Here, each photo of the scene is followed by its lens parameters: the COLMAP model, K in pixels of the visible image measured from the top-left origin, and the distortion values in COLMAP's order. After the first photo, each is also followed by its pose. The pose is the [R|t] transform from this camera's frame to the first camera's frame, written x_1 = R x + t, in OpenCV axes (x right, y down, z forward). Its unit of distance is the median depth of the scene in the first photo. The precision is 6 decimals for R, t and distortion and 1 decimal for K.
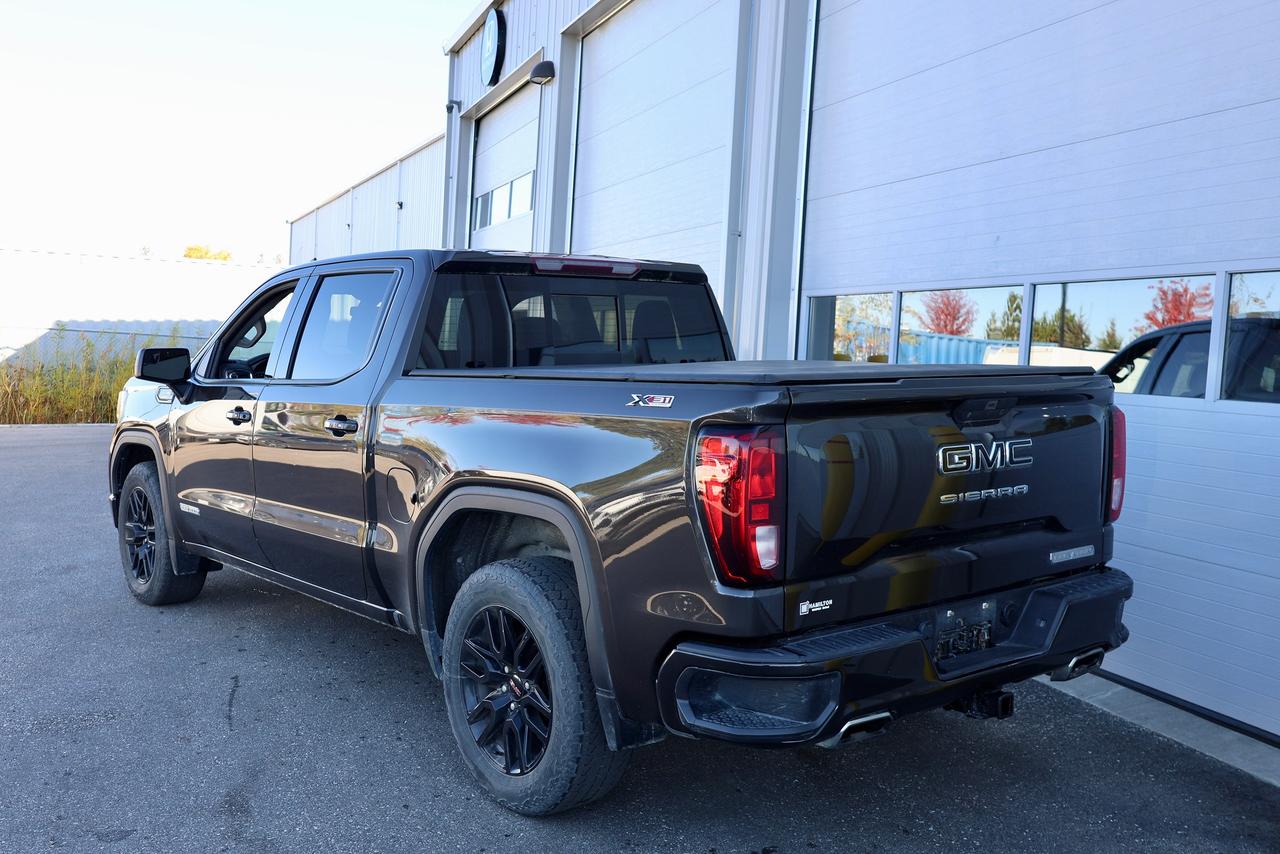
lens RADIAL K [[1141.5, 0, 637.4], [0, 1141.5, 427.3], [0, 0, 1]] dist [0.007909, -0.001061]
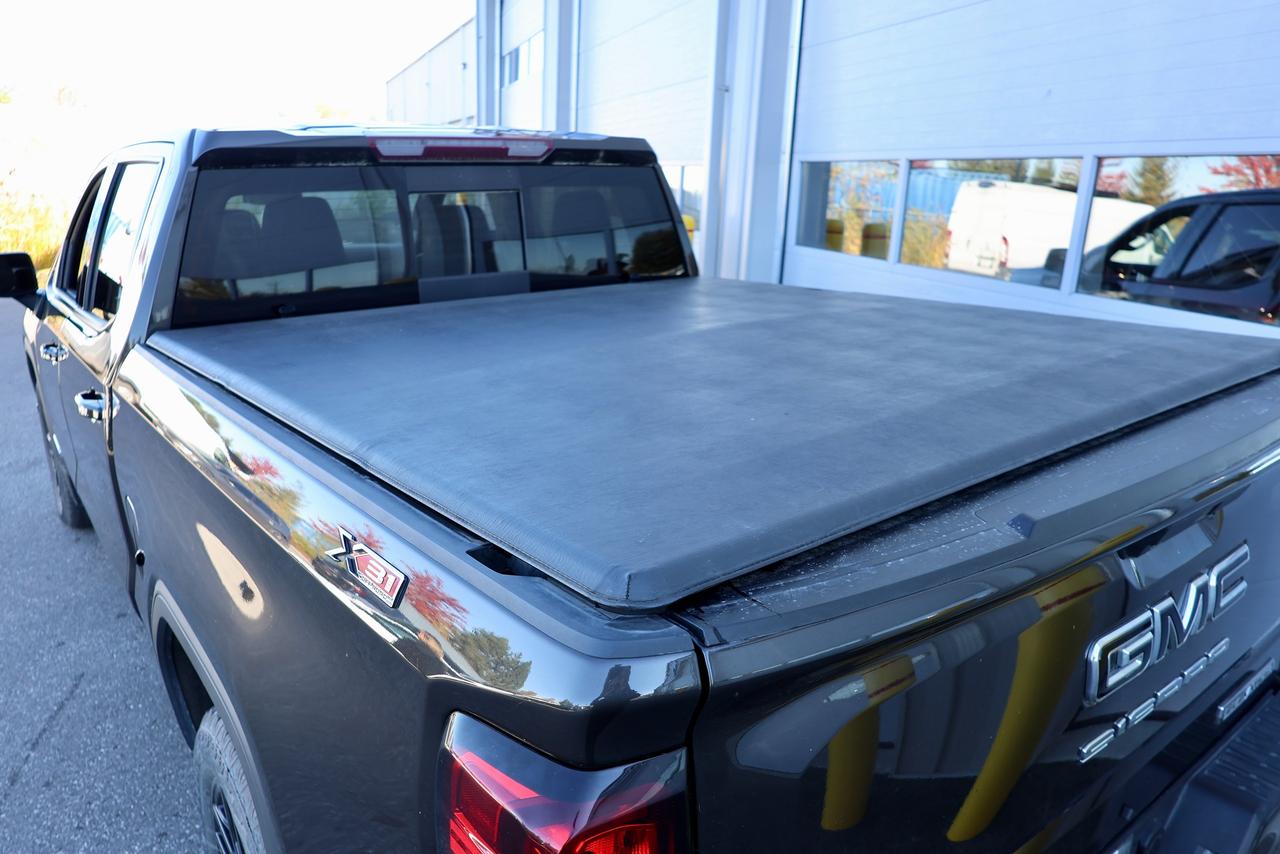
lens RADIAL K [[887.3, 0, 641.8], [0, 887.3, 425.3], [0, 0, 1]] dist [-0.014300, -0.005103]
pose [[0.999641, -0.003601, -0.026561, 0.065836], [0.008774, 0.980304, 0.197299, -0.075626], [0.025327, -0.197461, 0.979983, 0.422517]]
